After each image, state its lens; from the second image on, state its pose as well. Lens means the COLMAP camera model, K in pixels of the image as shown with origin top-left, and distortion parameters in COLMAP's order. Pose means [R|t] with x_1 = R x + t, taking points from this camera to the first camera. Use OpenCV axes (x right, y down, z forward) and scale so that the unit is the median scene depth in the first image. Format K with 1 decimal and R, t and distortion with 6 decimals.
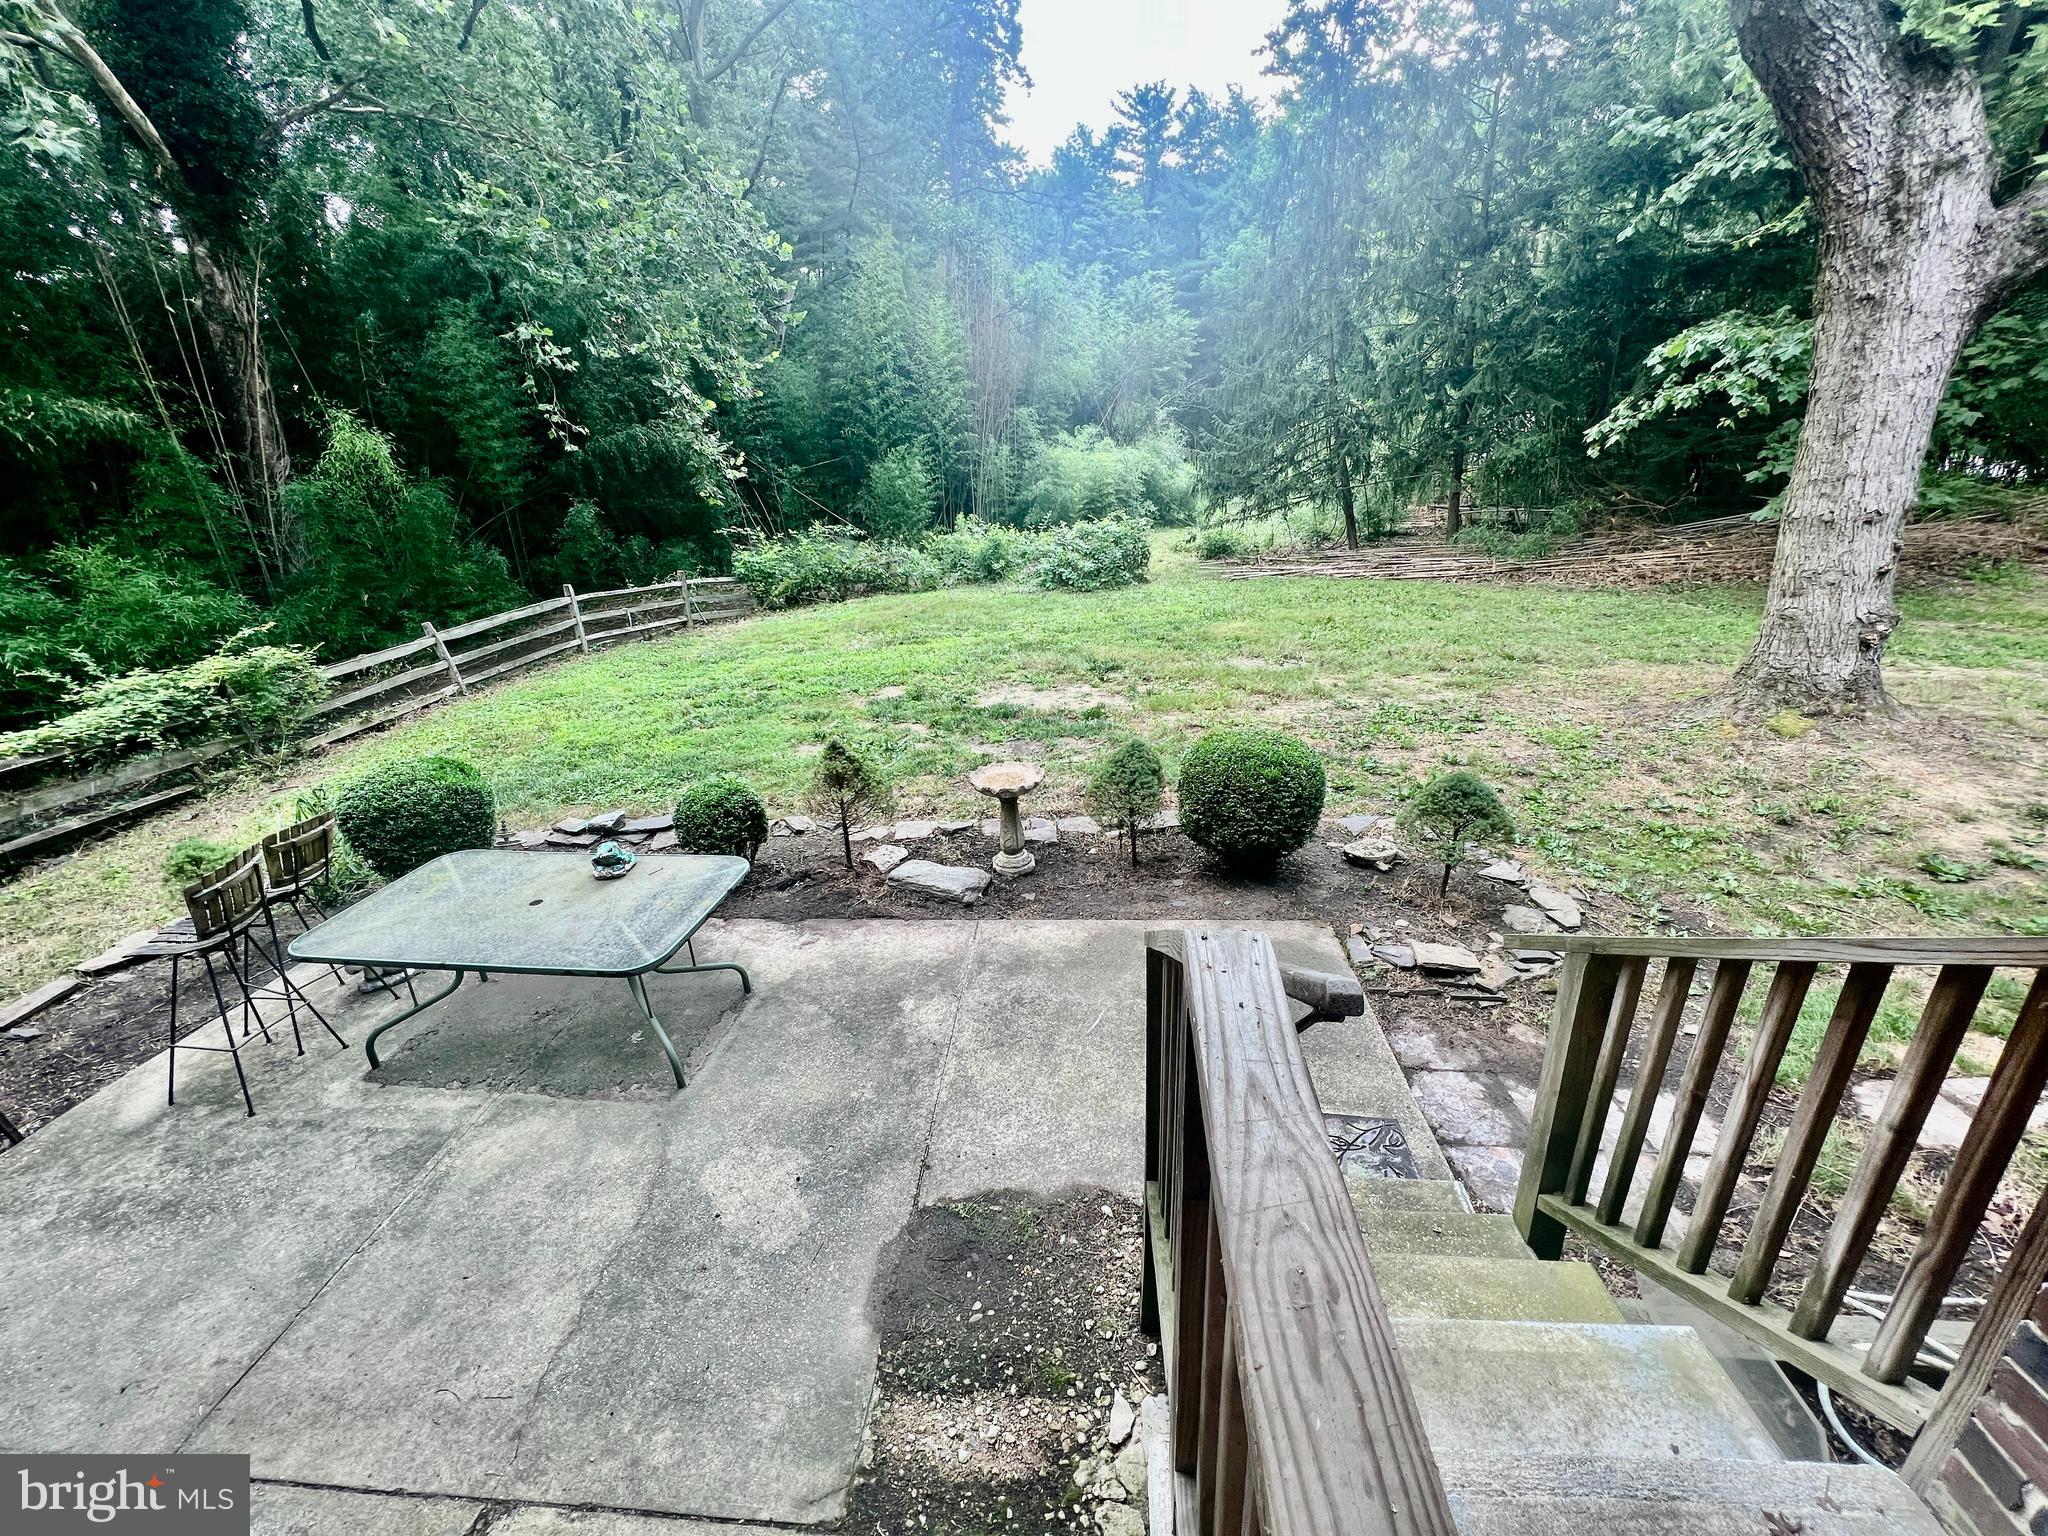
lens RADIAL K [[819.0, 0, 1022.3], [0, 819.0, 764.9], [0, 0, 1]] dist [-0.002149, 0.000949]
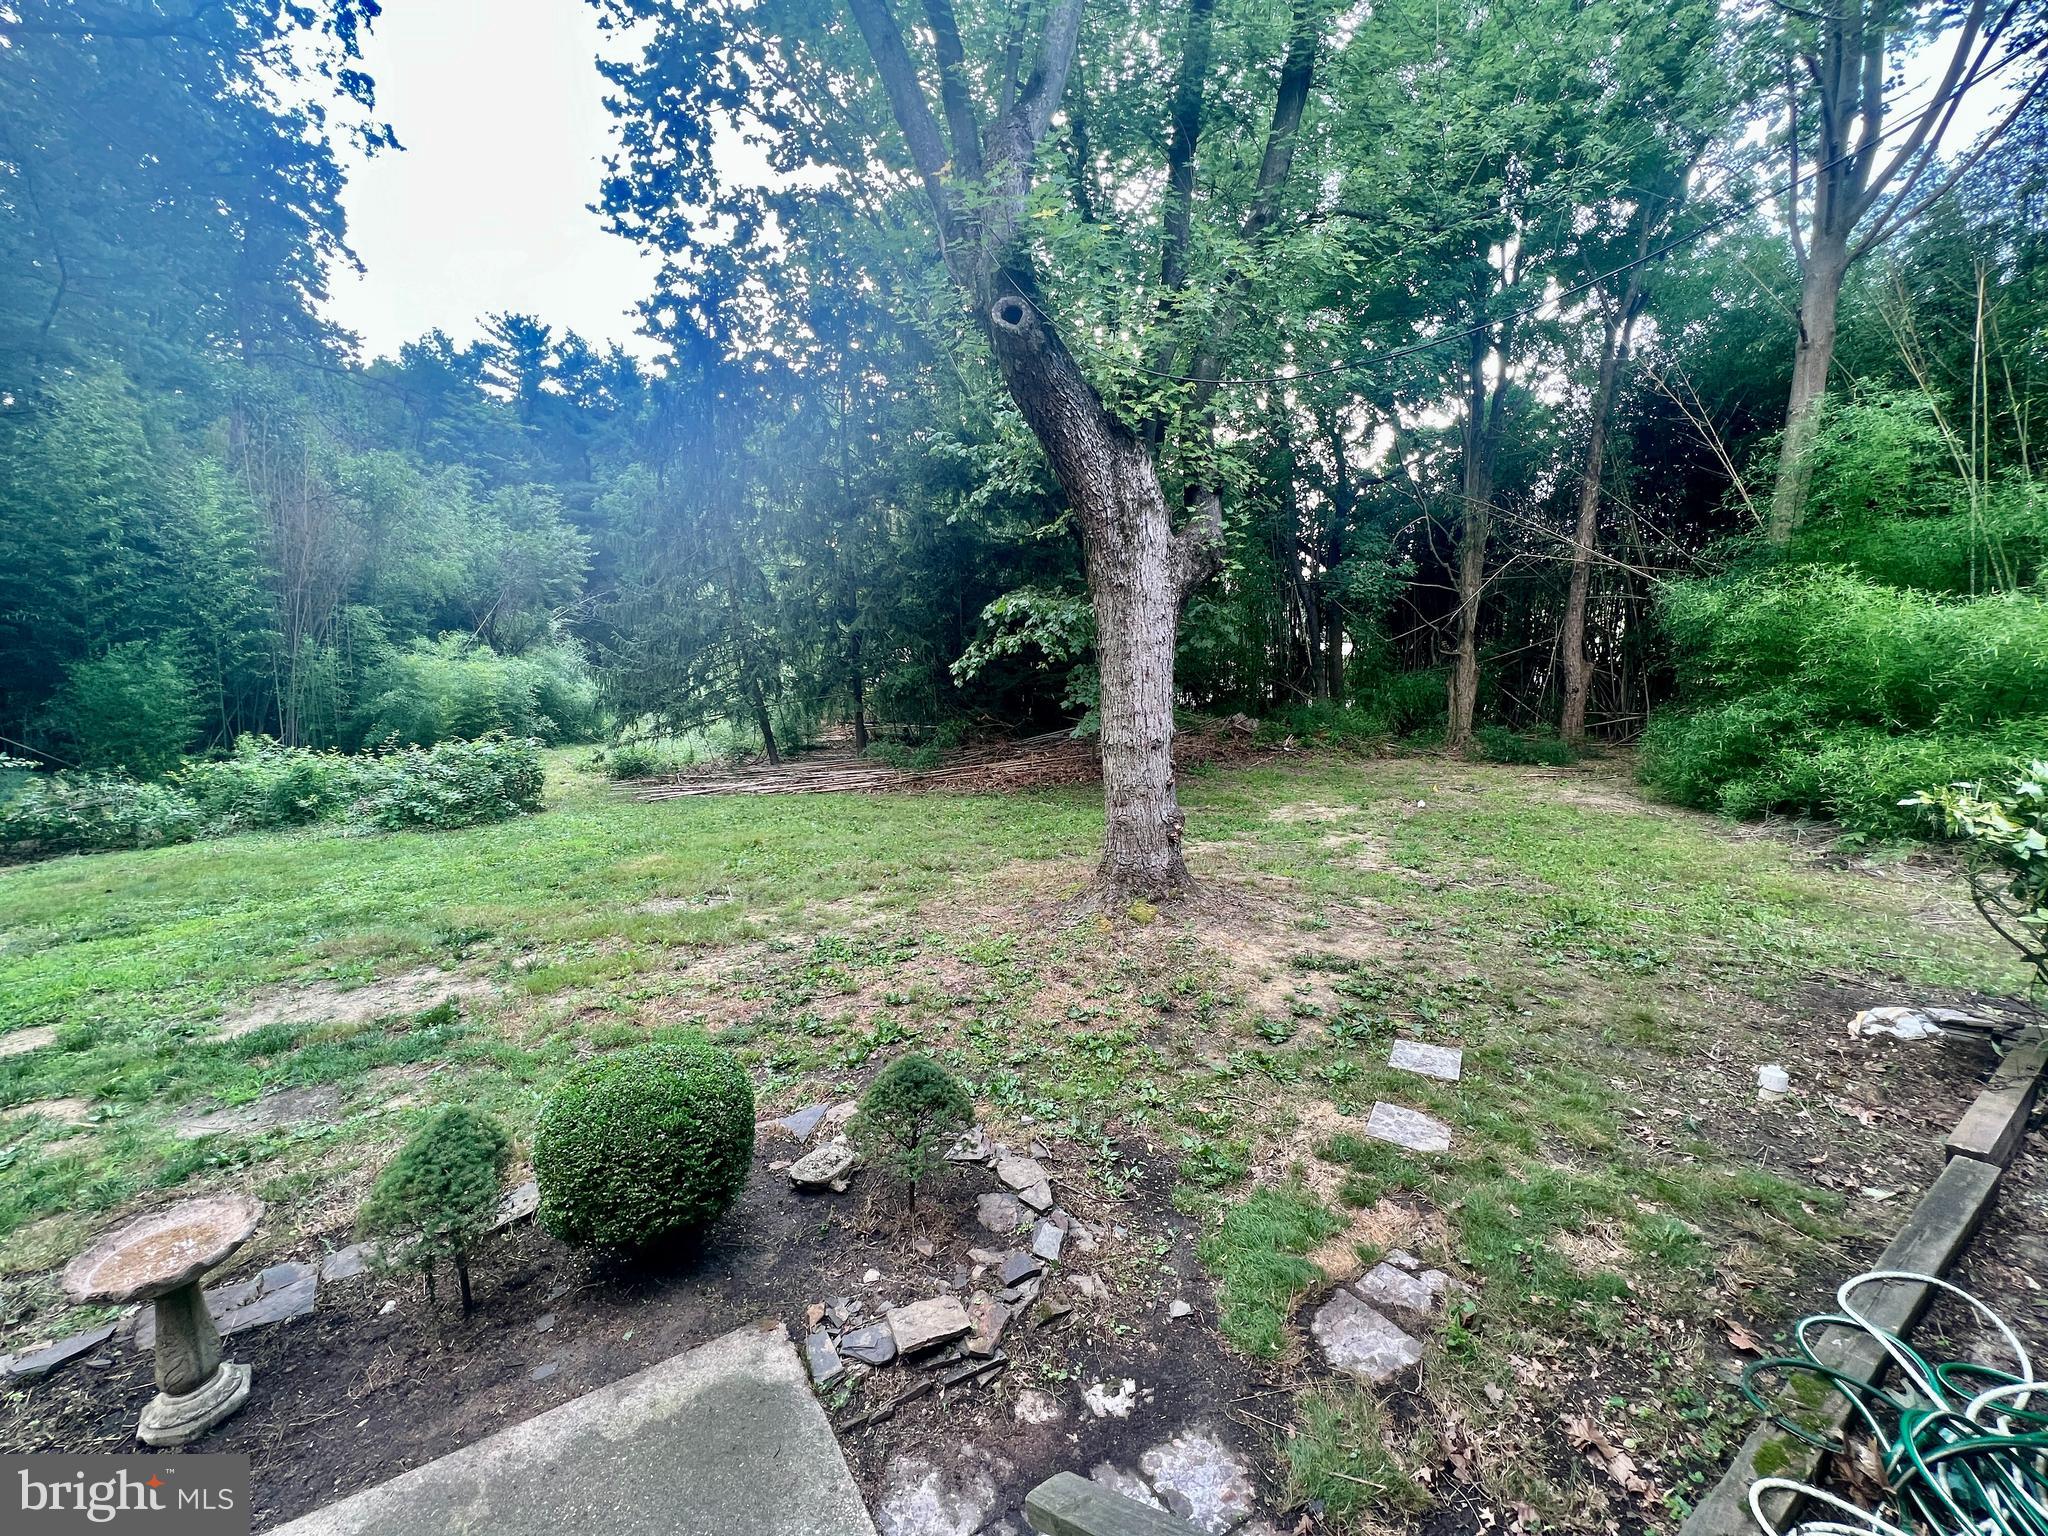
lens RADIAL K [[819.0, 0, 1021.4], [0, 819.0, 765.7], [0, 0, 1]] dist [-0.002149, 0.000949]
pose [[0.789651, -0.031253, 0.612760, 0.055457], [0.180560, 0.966314, -0.183399, -0.047880], [-0.586387, 0.255461, 0.768694, 0.095610]]
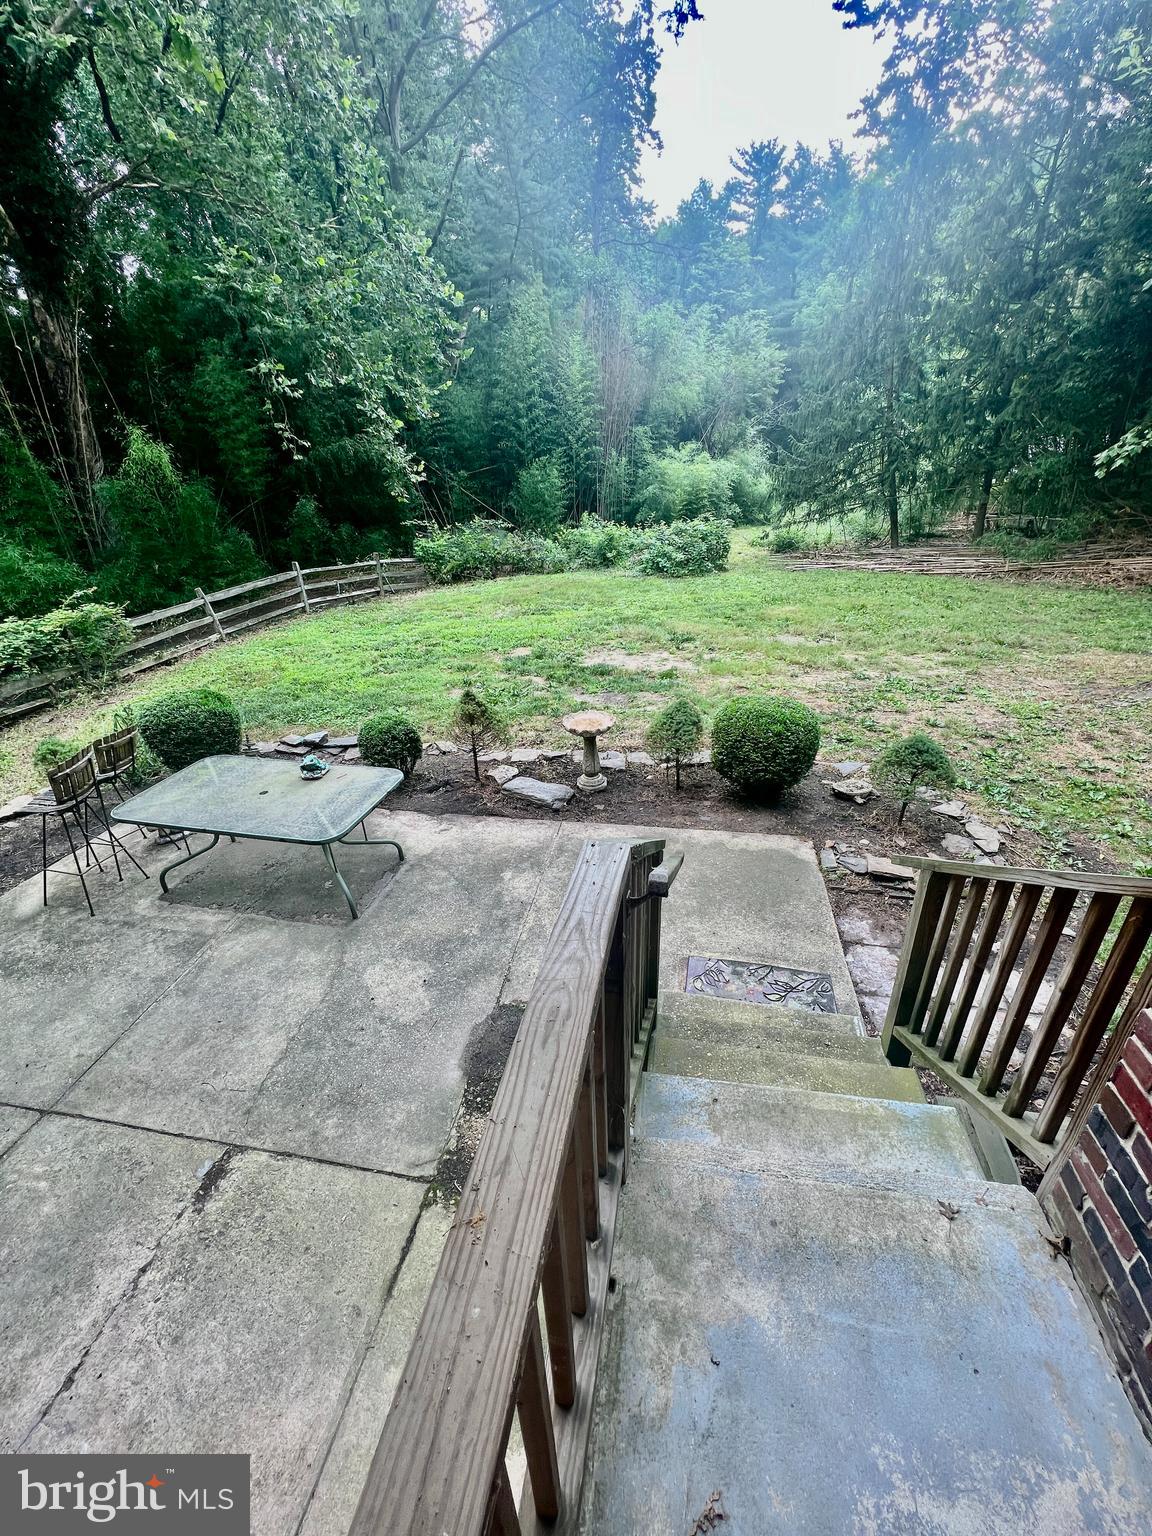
lens RADIAL K [[614.3, 0, 578.5], [0, 614.3, 766.2], [0, 0, 1]] dist [-0.002149, 0.000949]
pose [[0.995554, 0.053013, -0.077854, 0.026138], [-0.044988, 0.993823, 0.101448, -0.008187], [0.082752, -0.097495, 0.991790, -0.026392]]
